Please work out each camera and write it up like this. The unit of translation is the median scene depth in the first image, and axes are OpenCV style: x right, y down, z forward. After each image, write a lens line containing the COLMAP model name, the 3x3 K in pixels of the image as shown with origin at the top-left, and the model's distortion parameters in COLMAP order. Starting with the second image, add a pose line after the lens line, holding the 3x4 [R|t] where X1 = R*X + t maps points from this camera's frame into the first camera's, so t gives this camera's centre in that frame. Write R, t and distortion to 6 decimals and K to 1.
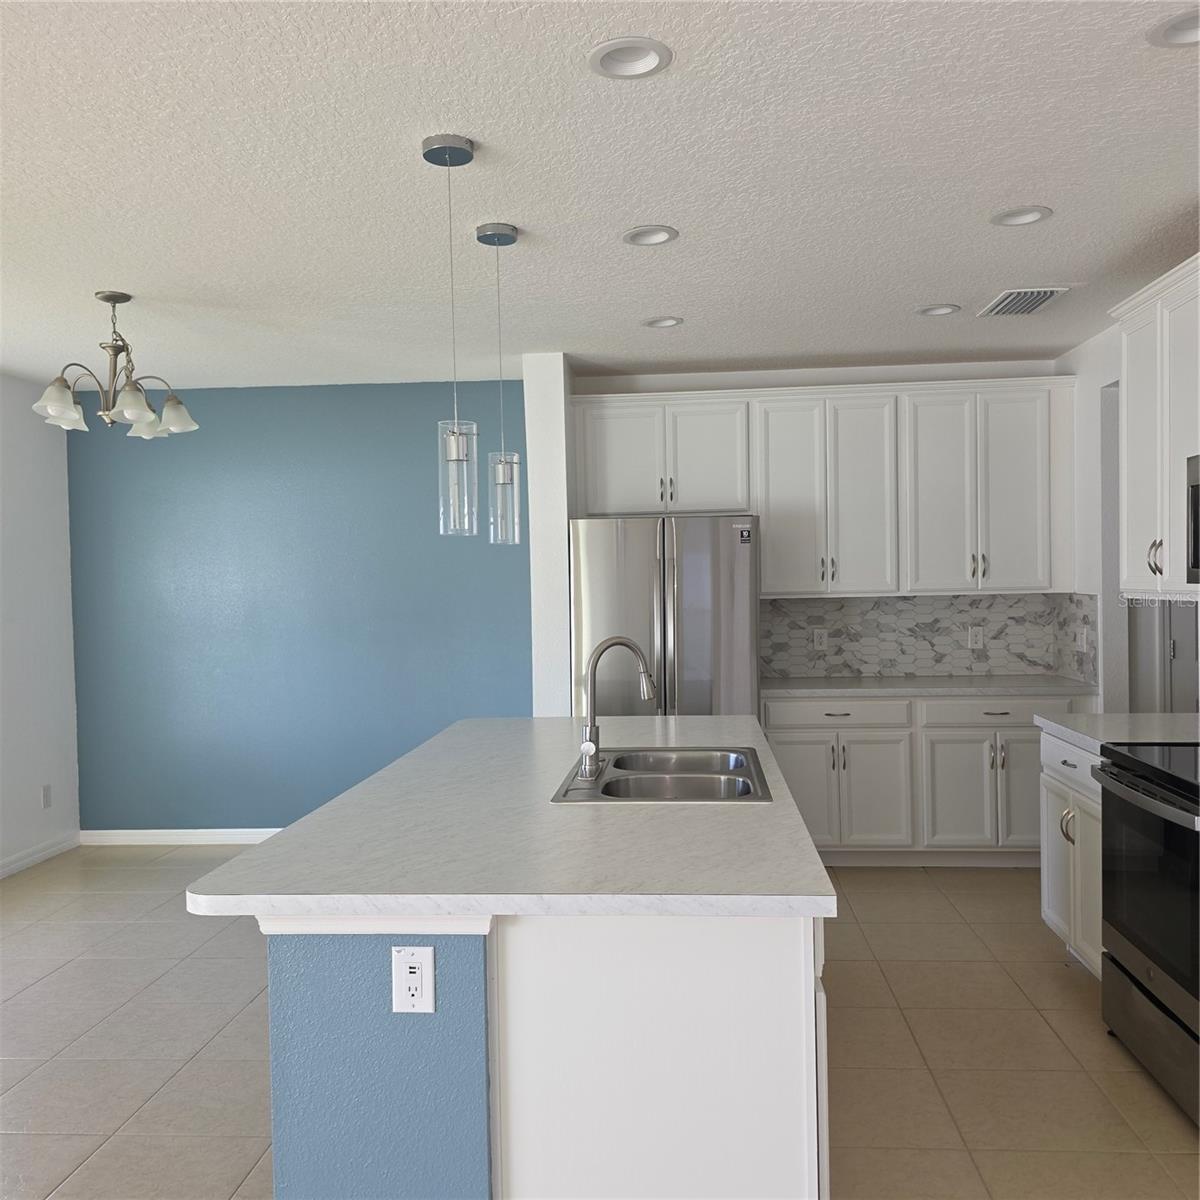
lens RADIAL K [[1074.0, 0, 603.5], [0, 1074.0, 610.4], [0, 0, 1]] dist [0.041010, -0.058990]
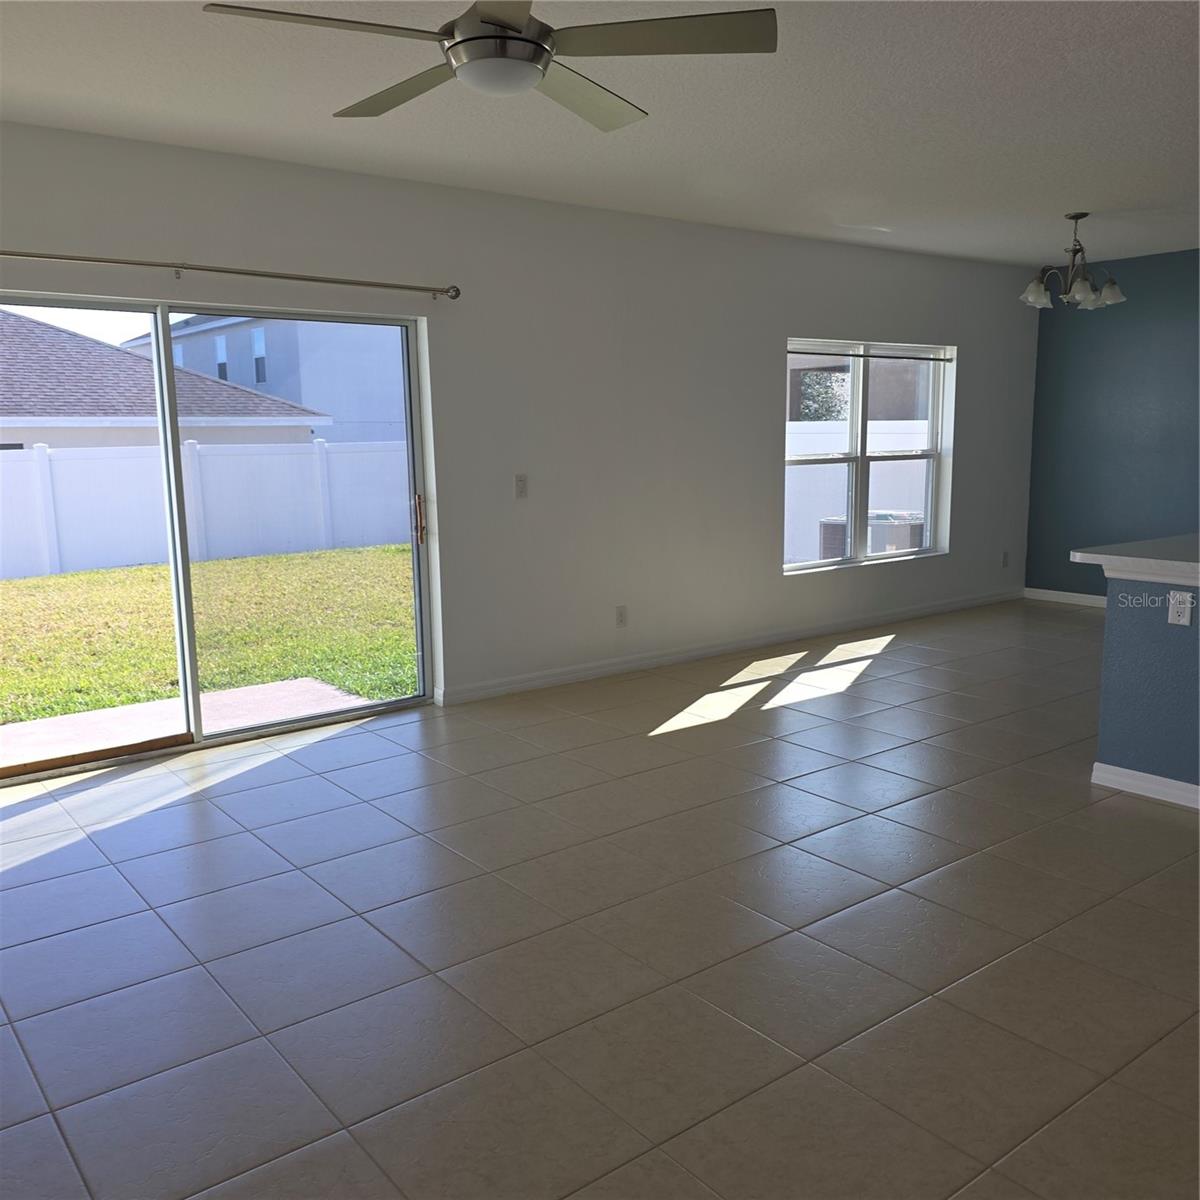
lens RADIAL K [[1074.0, 0, 600.6], [0, 1074.0, 606.5], [0, 0, 1]] dist [0.041010, -0.058990]
pose [[0.670714, 0.132395, -0.729805, 0.589803], [-0.018774, 0.986655, 0.161736, 0.037840], [0.741479, -0.094777, 0.664249, -1.173504]]
